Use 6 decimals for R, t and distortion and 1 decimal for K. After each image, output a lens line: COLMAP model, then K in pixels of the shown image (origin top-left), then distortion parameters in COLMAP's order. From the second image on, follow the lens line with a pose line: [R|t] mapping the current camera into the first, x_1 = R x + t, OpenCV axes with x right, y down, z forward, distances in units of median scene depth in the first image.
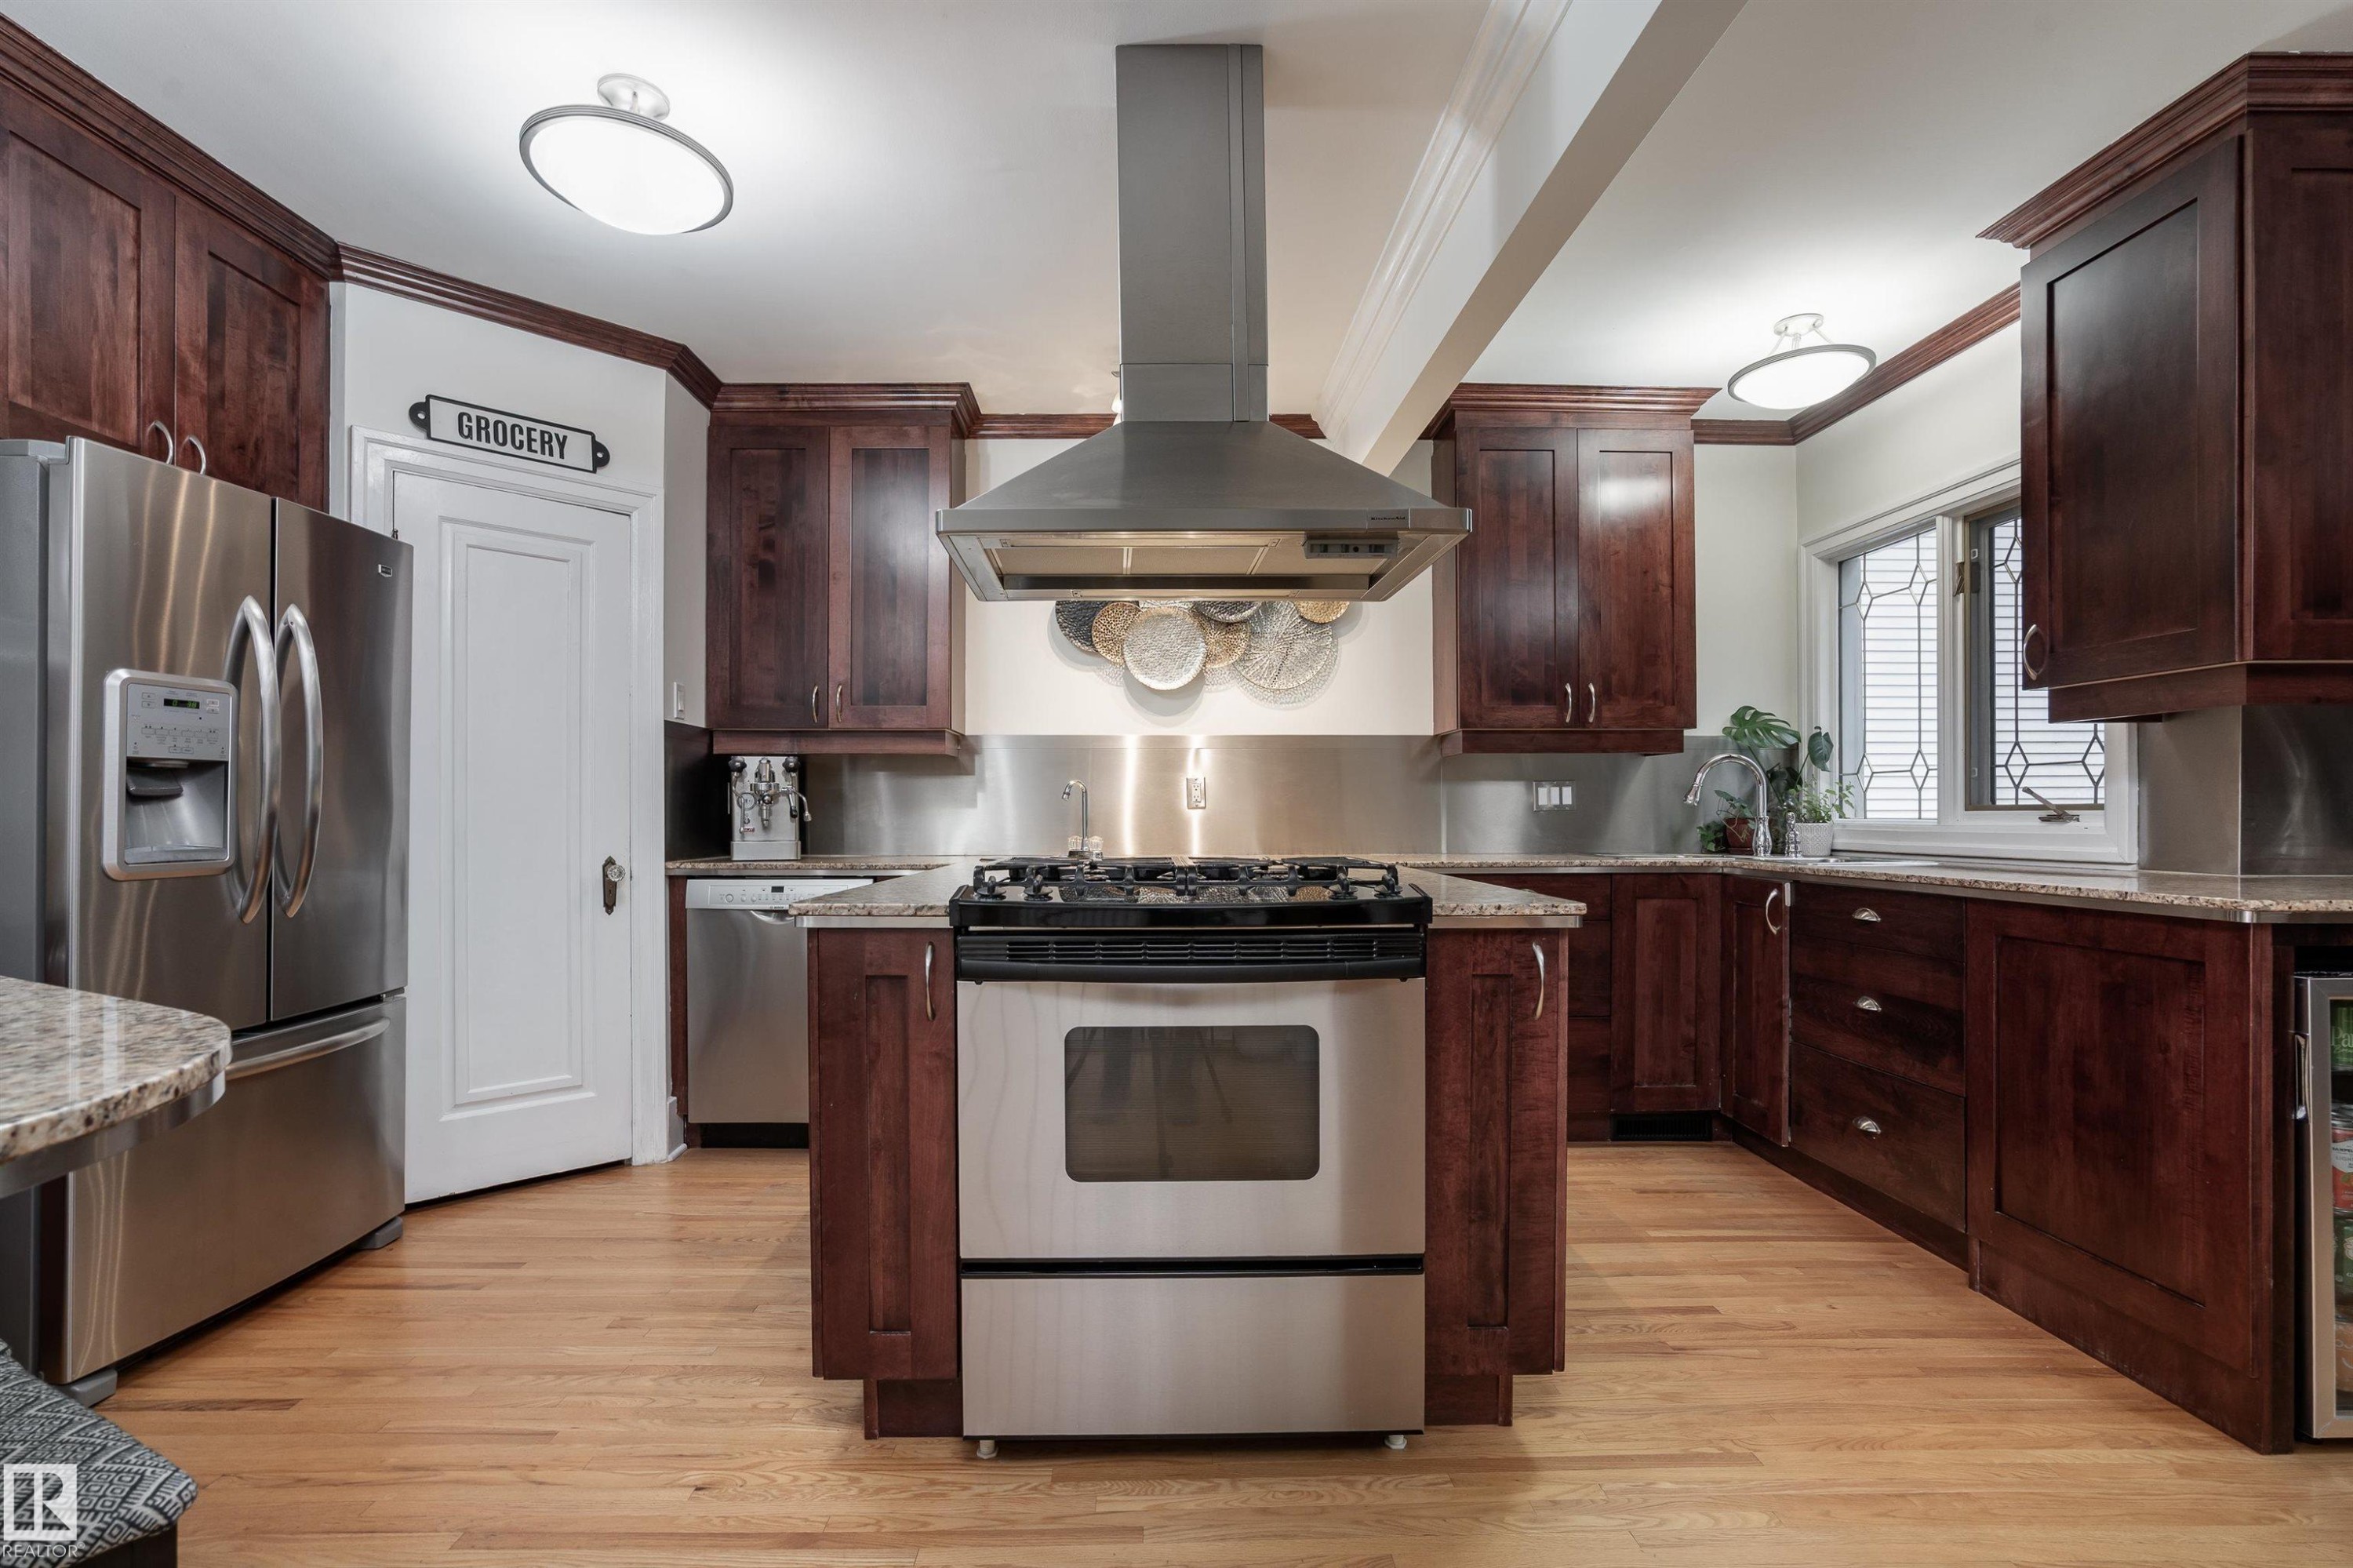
lens RADIAL K [[1080.3, 0, 1178.6], [0, 1080.3, 819.9], [0, 0, 1]] dist [-0.012470, 0.004268]
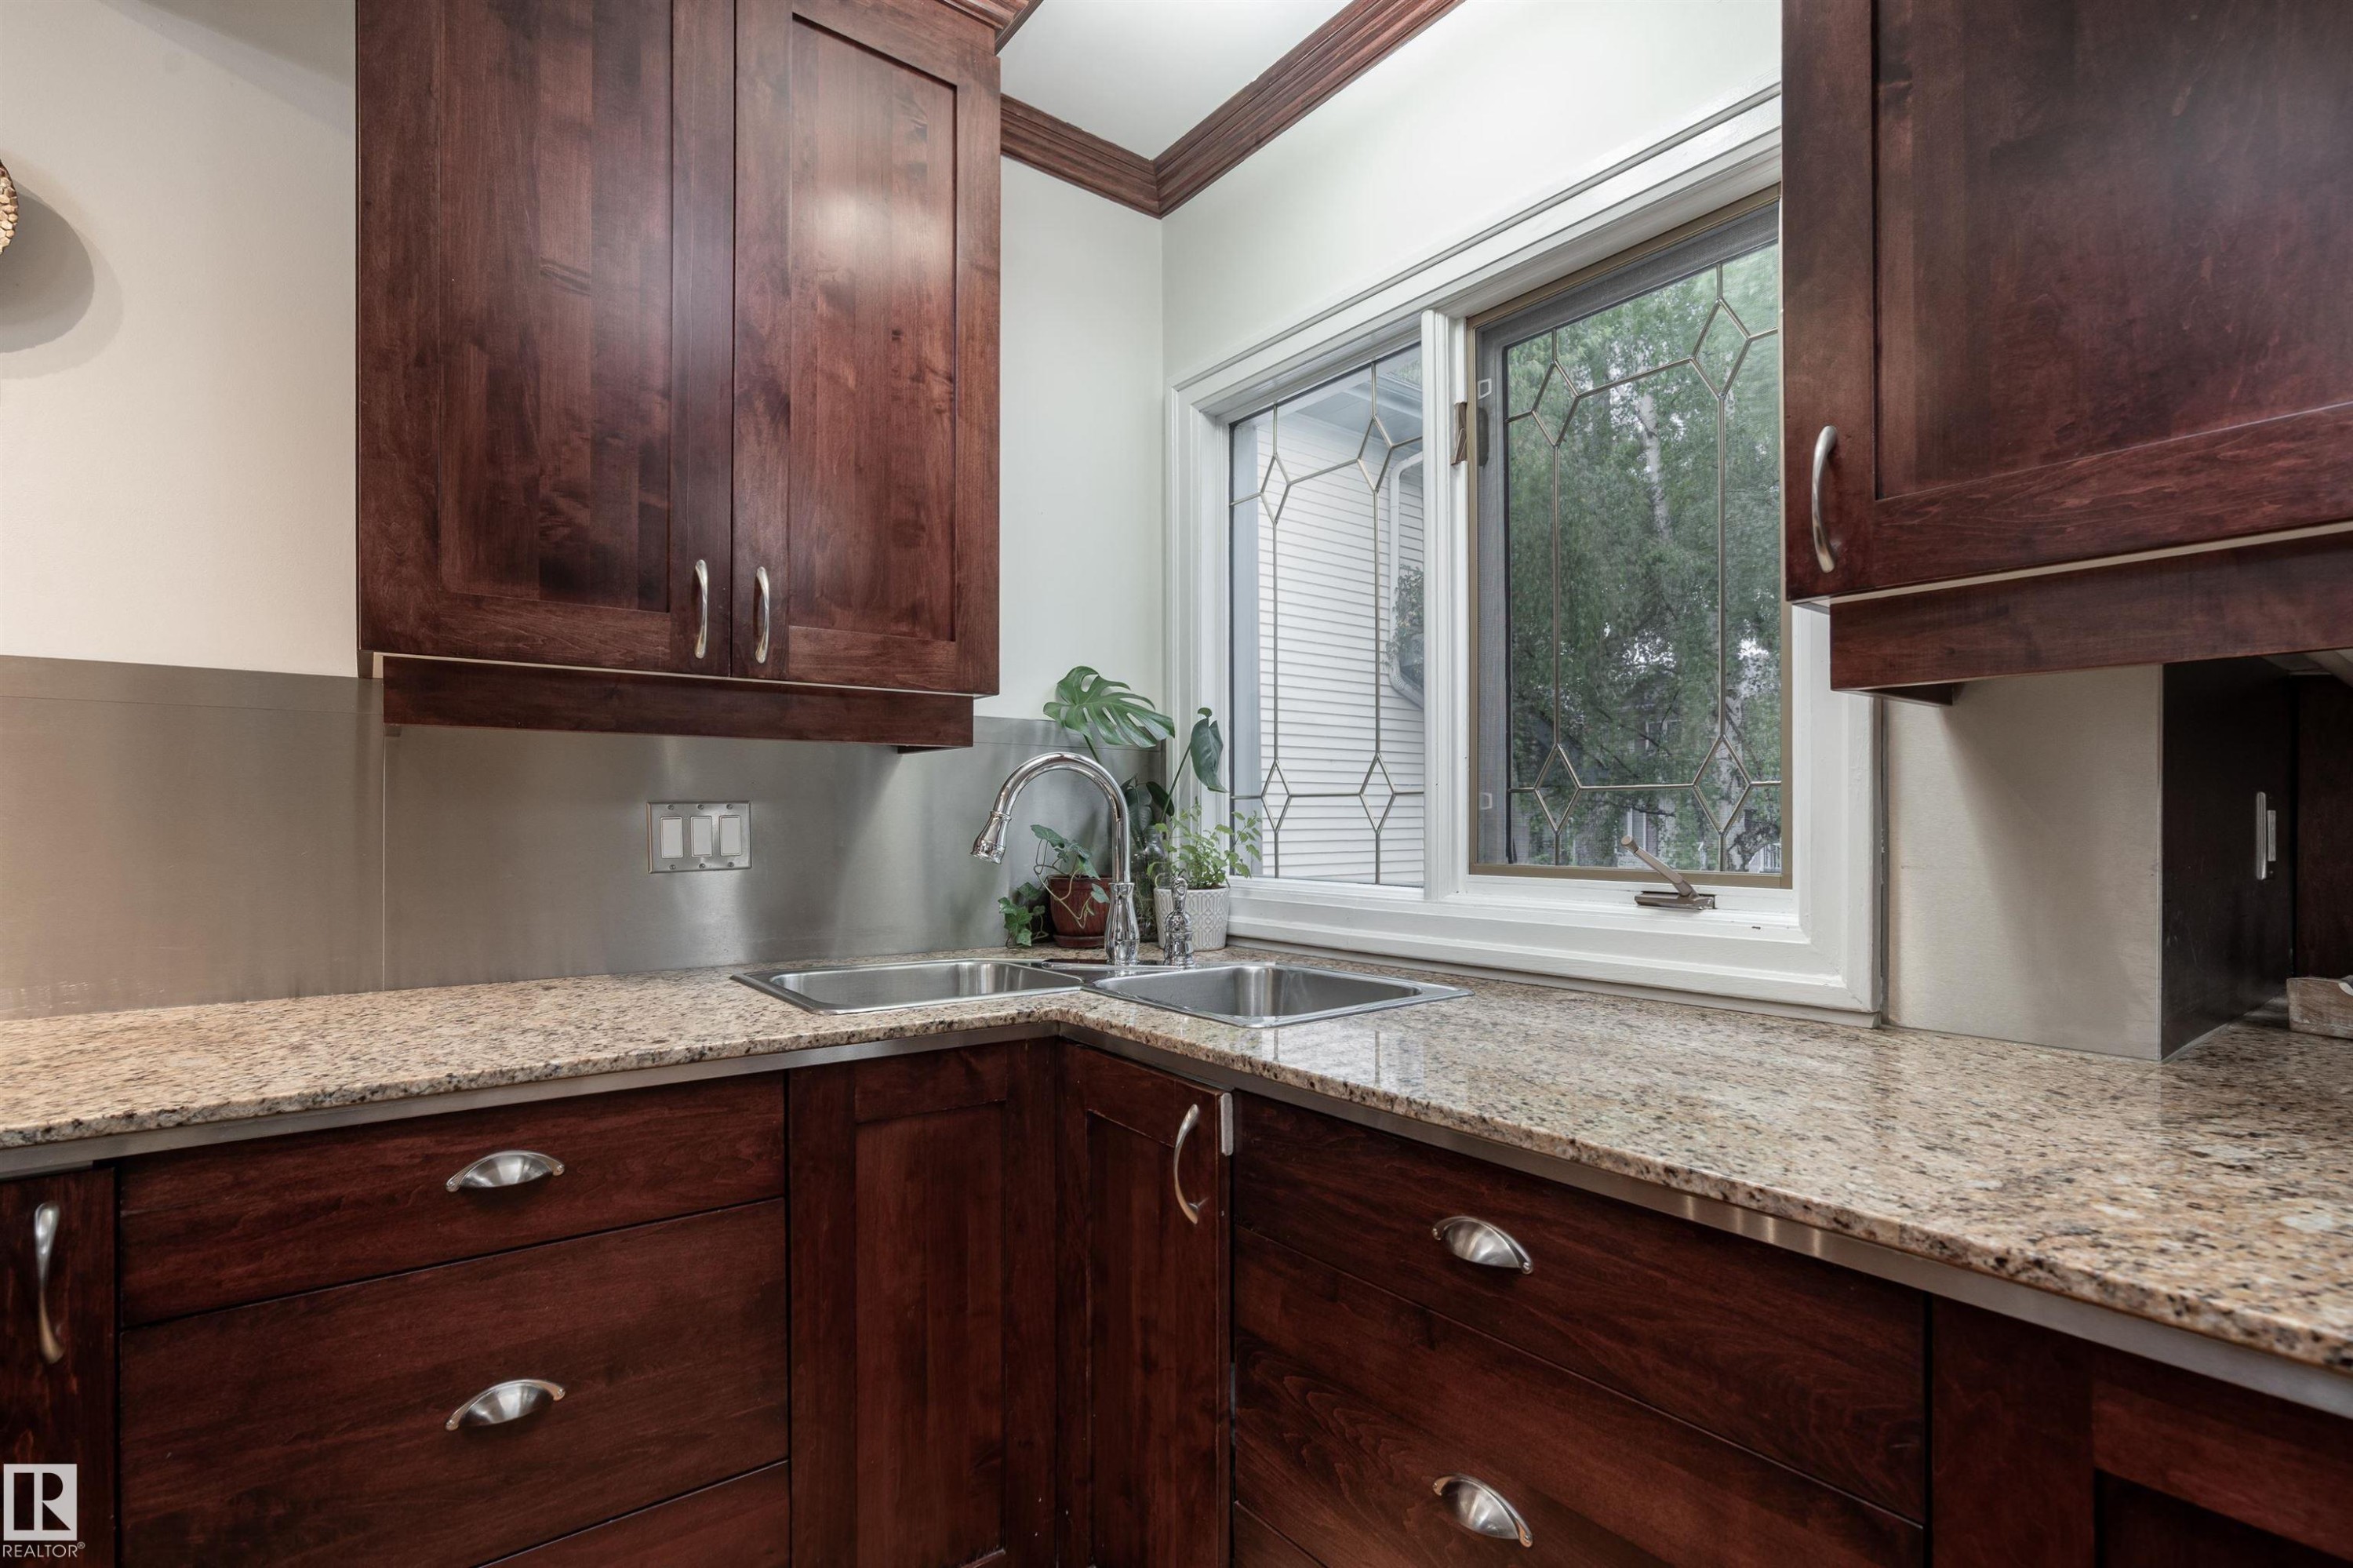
lens RADIAL K [[1080.3, 0, 1188.8], [0, 1080.3, 809.2], [0, 0, 1]] dist [-0.012470, 0.004268]
pose [[0.806991, 0.006192, 0.590531, 0.271412], [0.001310, 0.999924, -0.012275, -0.030074], [-0.590562, 0.010680, 0.806922, 0.575820]]
